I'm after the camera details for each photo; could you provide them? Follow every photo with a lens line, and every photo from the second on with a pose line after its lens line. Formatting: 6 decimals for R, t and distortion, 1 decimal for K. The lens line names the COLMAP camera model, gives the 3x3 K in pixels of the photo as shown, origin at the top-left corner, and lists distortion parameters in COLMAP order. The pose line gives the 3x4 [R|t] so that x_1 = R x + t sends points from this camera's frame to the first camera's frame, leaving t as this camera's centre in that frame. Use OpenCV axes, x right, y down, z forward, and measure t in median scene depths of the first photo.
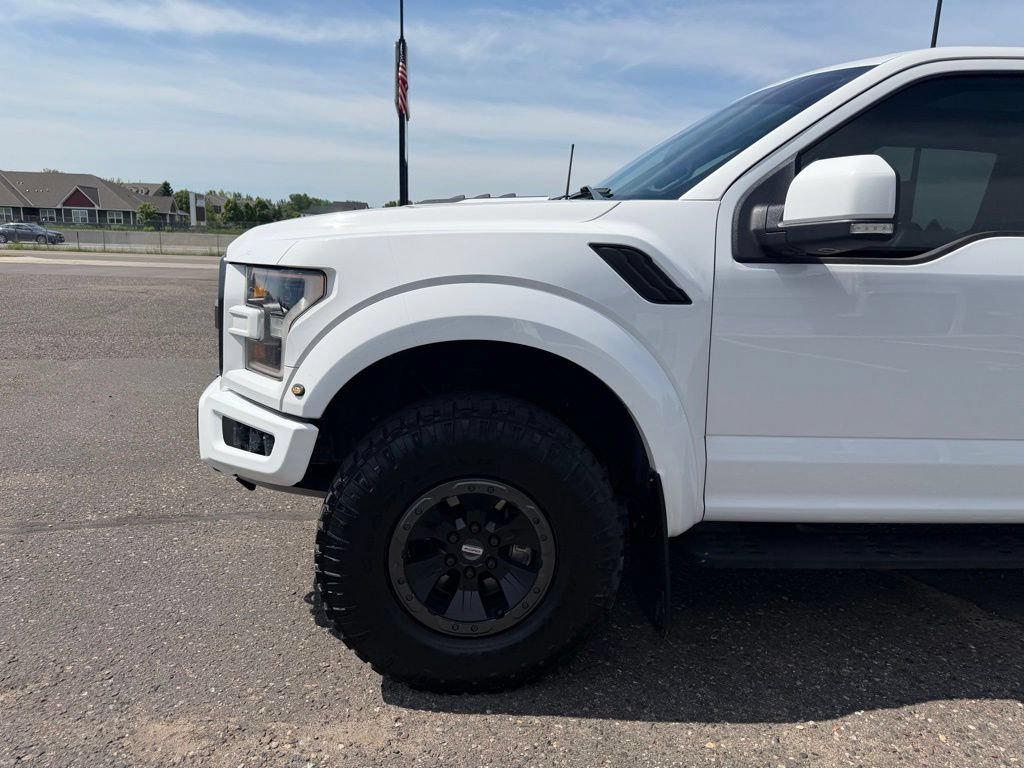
lens RADIAL K [[728.7, 0, 522.0], [0, 728.7, 387.1], [0, 0, 1]] dist [0.010609, -0.009656]
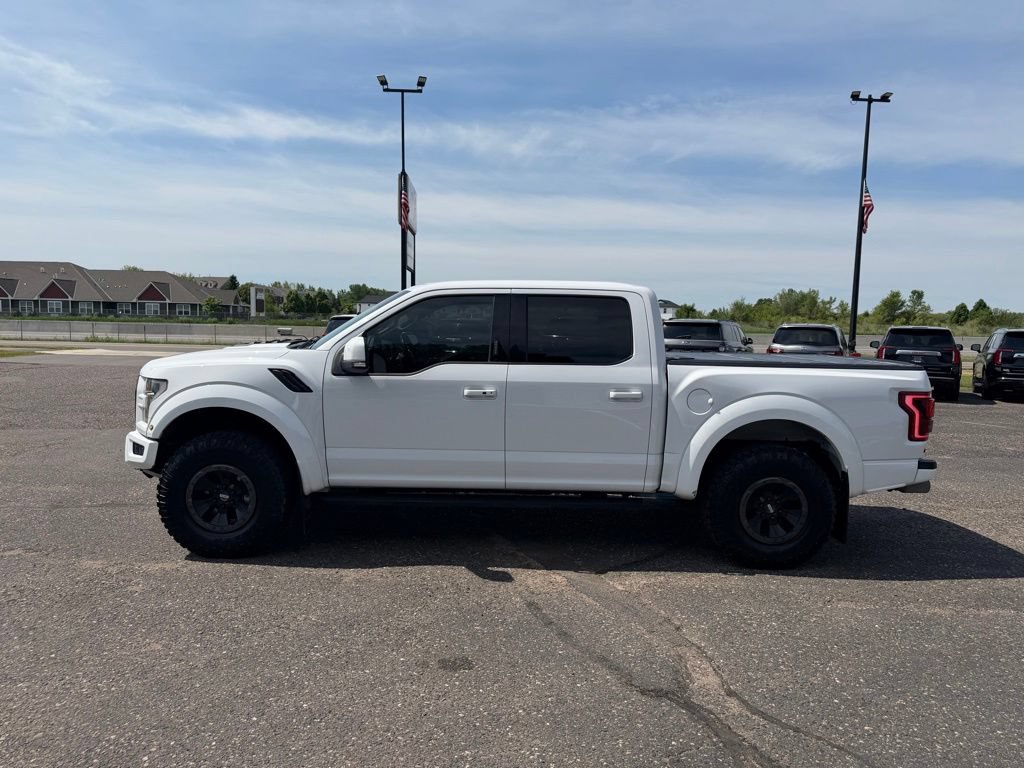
lens RADIAL K [[716.7, 0, 518.0], [0, 716.7, 385.2], [0, 0, 1]] dist [0.094498, -0.139430]
pose [[0.997274, -0.004512, -0.073646, 0.926065], [-0.003987, 0.993374, -0.114854, 0.116147], [0.073676, 0.114835, 0.990649, -1.147448]]
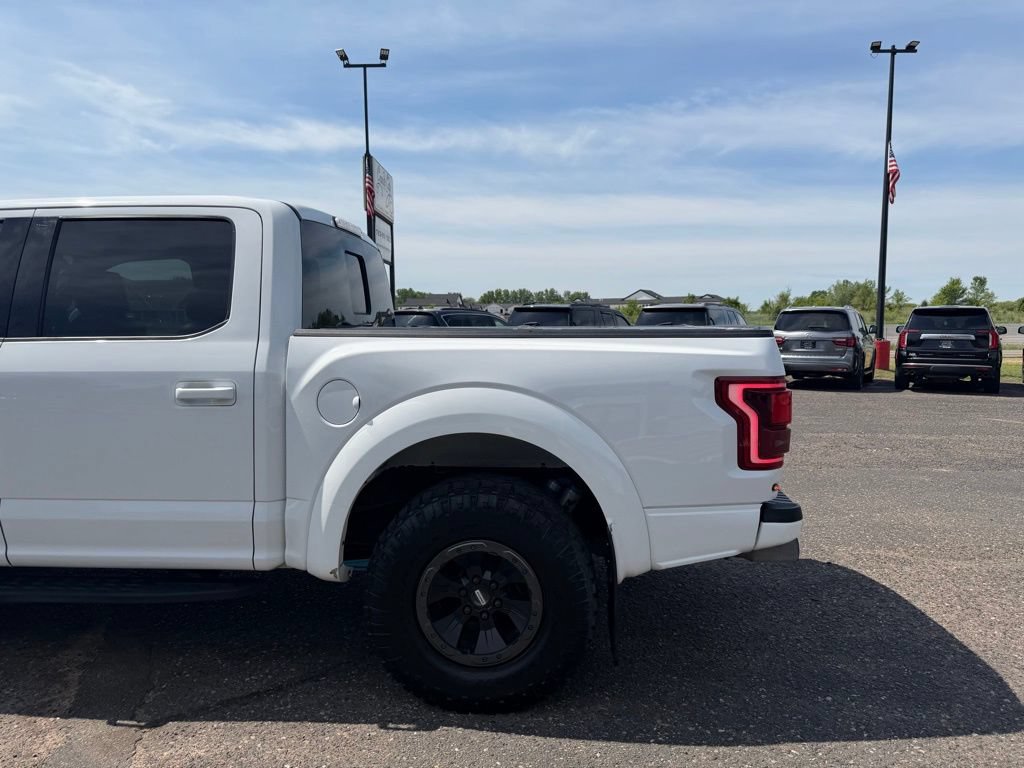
lens RADIAL K [[722.5, 0, 516.6], [0, 722.5, 381.2], [0, 0, 1]] dist [0.062738, -0.080768]
pose [[0.989440, -0.024573, -0.142845, 1.722951], [0.007055, 0.992521, -0.121870, 0.029175], [0.144771, 0.119575, 0.982213, -0.122715]]
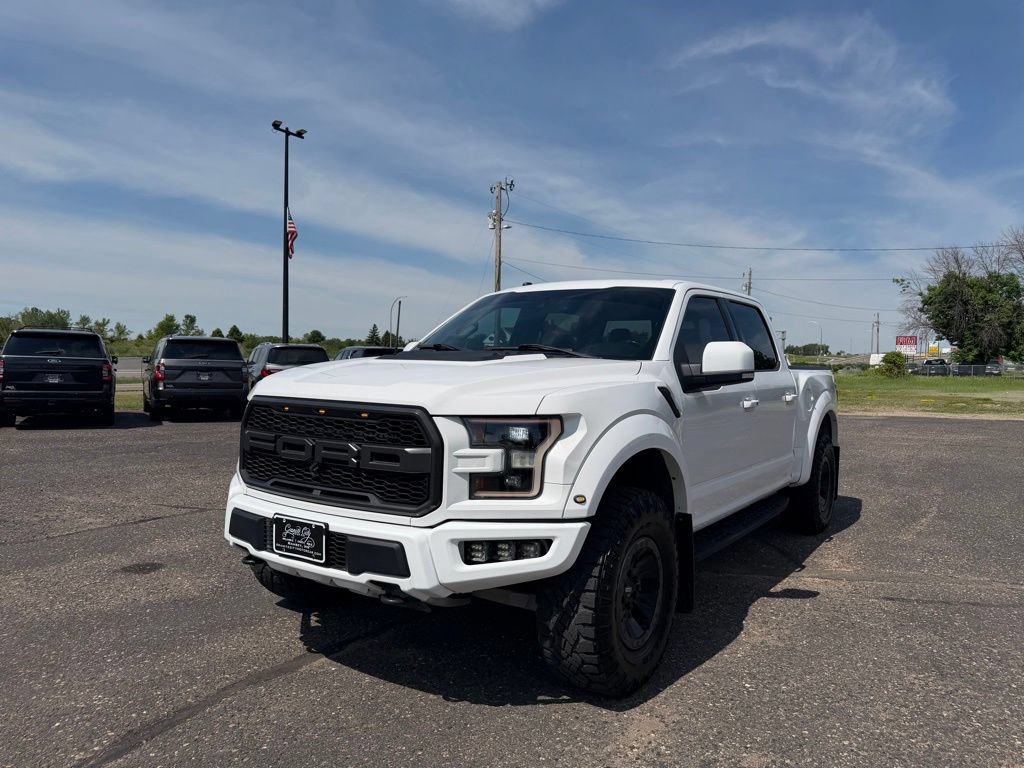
lens RADIAL K [[722.5, 0, 516.6], [0, 722.5, 381.2], [0, 0, 1]] dist [0.062738, -0.080768]
pose [[0.635497, -0.044571, 0.770815, -1.193713], [0.157901, 0.984735, -0.073241, -0.113380], [-0.755784, 0.168257, 0.632834, 0.121937]]
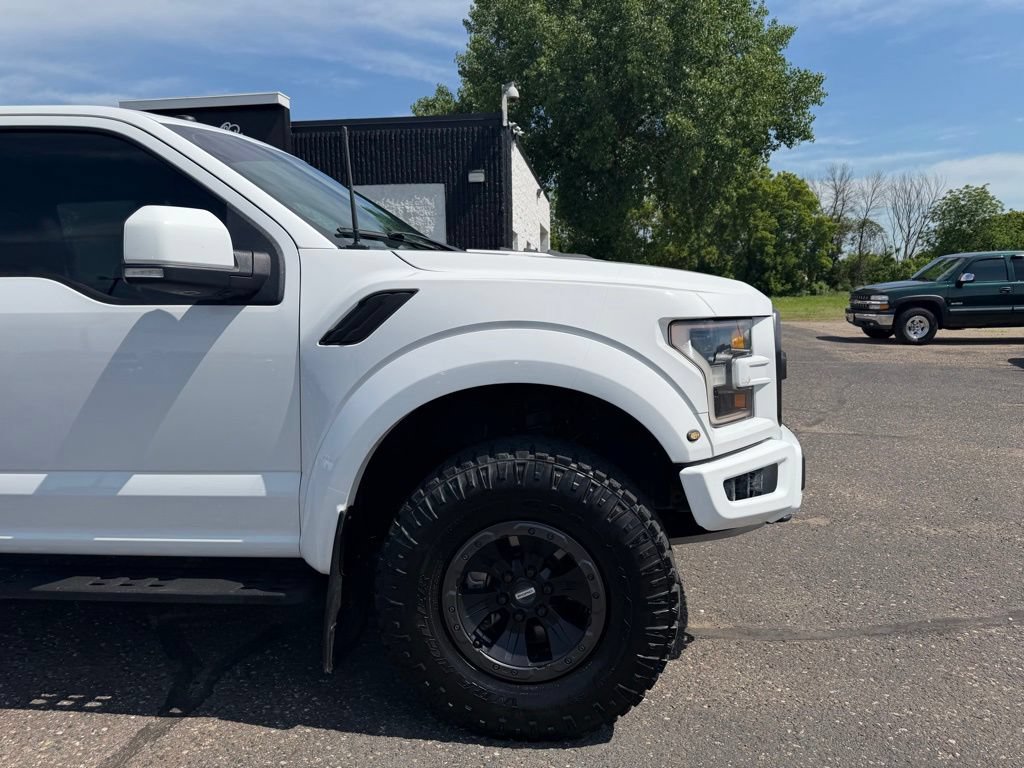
lens RADIAL K [[731.4, 0, 524.1], [0, 731.4, 380.4], [0, 0, 1]] dist [0.008513, -0.008204]
pose [[-0.981768, -0.037753, 0.186294, -0.285552], [0.022602, 0.949938, 0.311620, -0.496223], [-0.188733, 0.310149, -0.931766, 2.452373]]
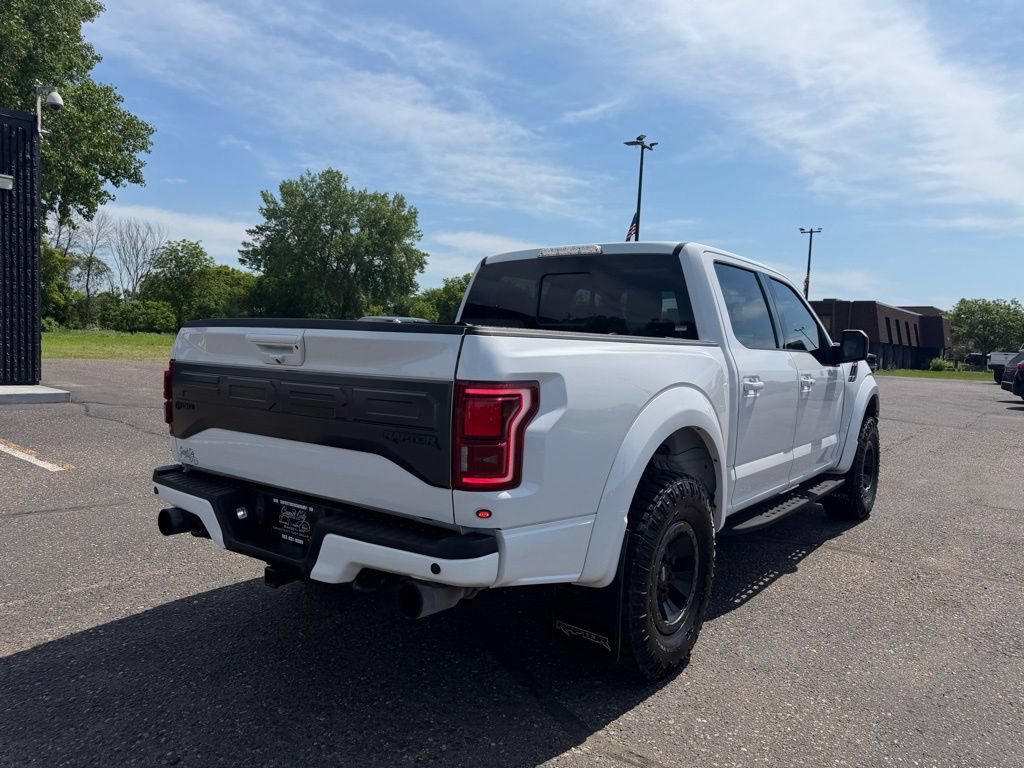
lens RADIAL K [[732.9, 0, 515.9], [0, 732.9, 378.7], [0, 0, 1]] dist [0.007313, 0.002124]
pose [[-0.660912, -0.020542, -0.750182, 2.591820], [-0.204980, 0.966556, 0.154121, -0.424155], [0.721927, 0.255633, -0.643019, 2.408680]]
